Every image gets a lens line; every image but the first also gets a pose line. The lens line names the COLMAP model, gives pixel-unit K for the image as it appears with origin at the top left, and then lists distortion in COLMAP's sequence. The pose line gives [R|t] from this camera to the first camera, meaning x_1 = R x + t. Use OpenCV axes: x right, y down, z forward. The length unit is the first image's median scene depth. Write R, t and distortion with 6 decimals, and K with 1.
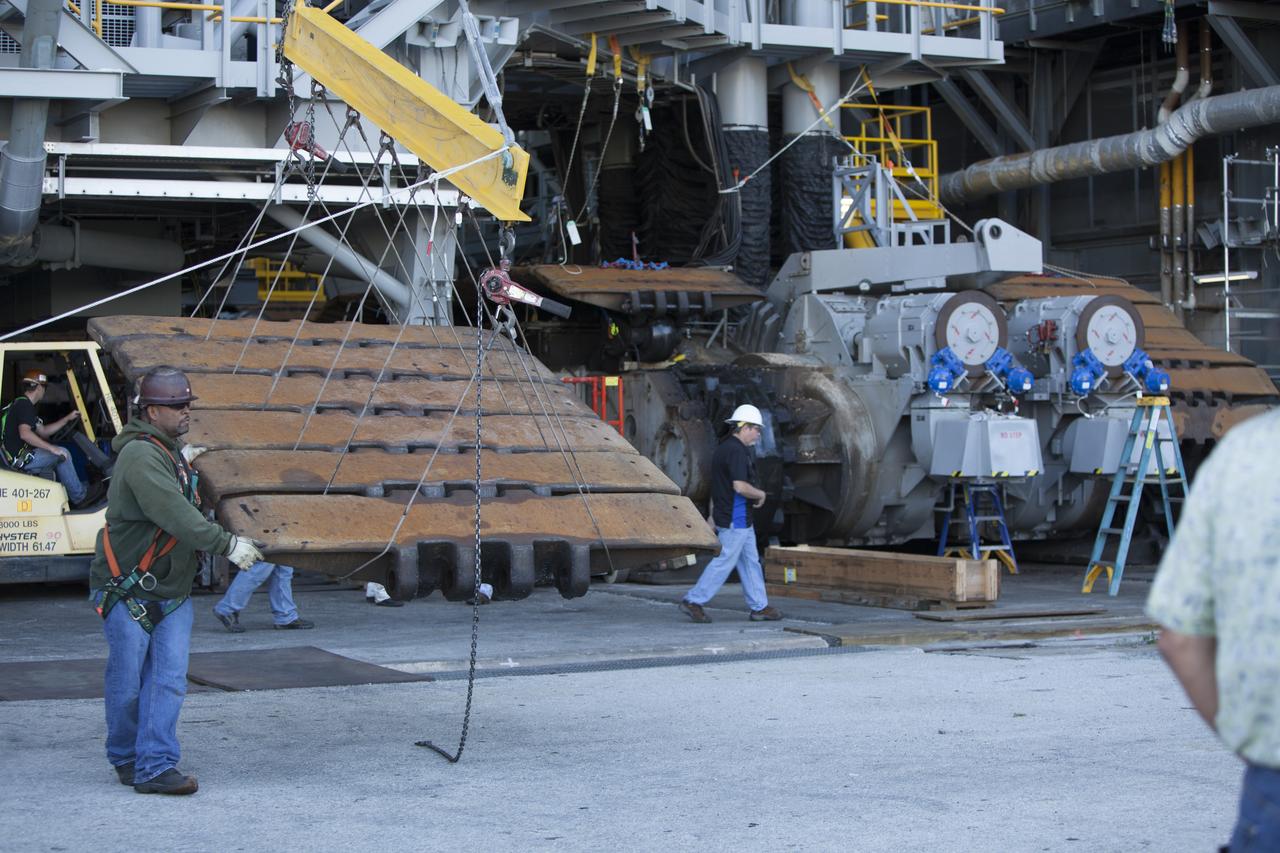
lens RADIAL K [[2564.4, 0, 629.7], [0, 2564.4, 428.7], [0, 0, 1]] dist [-0.295590, 0.000000]
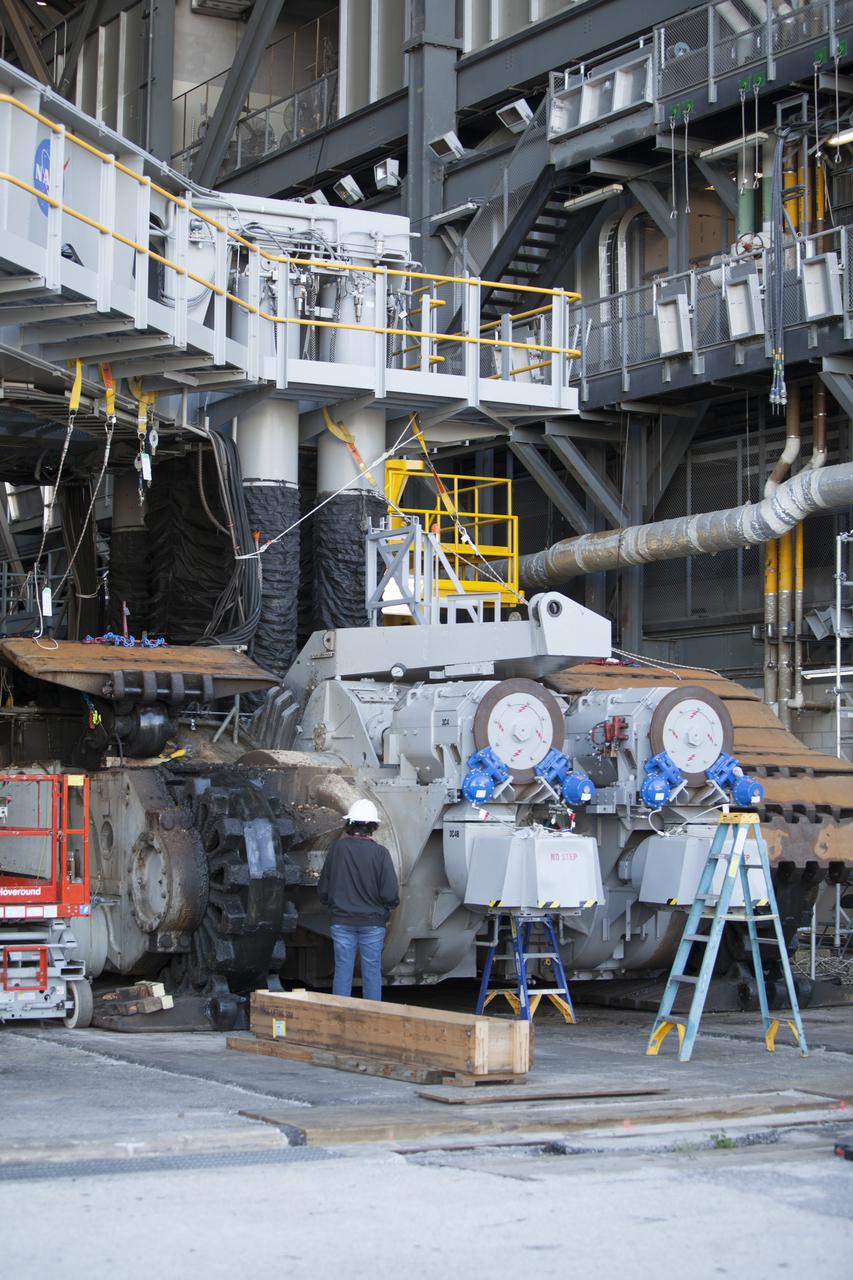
lens RADIAL K [[2564.4, 0, 420.2], [0, 2564.4, 648.8], [0, 0, 1]] dist [-0.295590, 0.000000]
pose [[0.997547, 0.022857, 0.066166, 0.043971], [-0.018273, 0.997444, -0.069075, -0.005837], [-0.067576, 0.067697, 0.995415, 0.170338]]
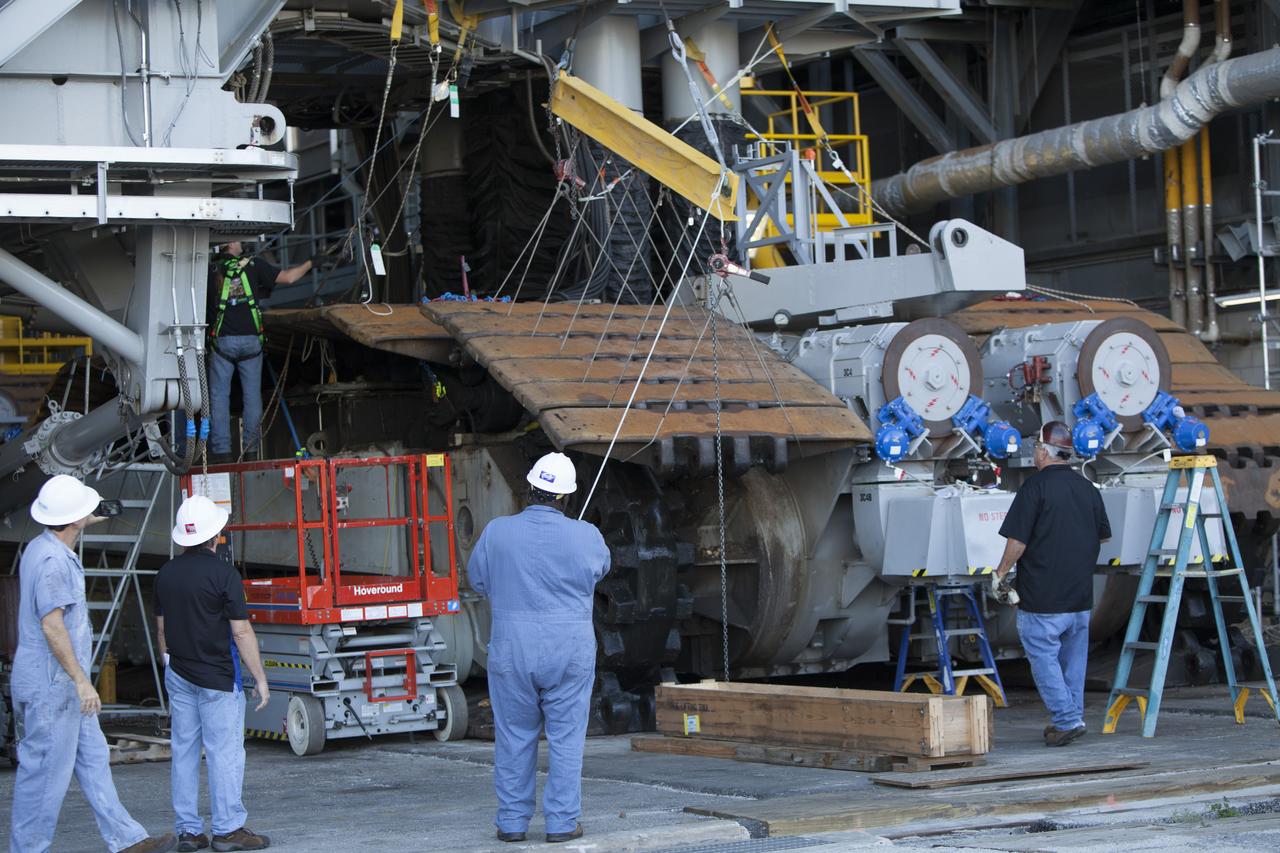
lens RADIAL K [[3093.5, 0, 642.1], [0, 3093.5, 436.1], [0, 0, 1]] dist [-0.145169, 0.000000]
pose [[0.998352, -0.032560, 0.047257, 0.009379], [0.033847, 0.999070, -0.026712, -0.000149], [-0.046343, 0.028267, 0.998526, 0.121127]]
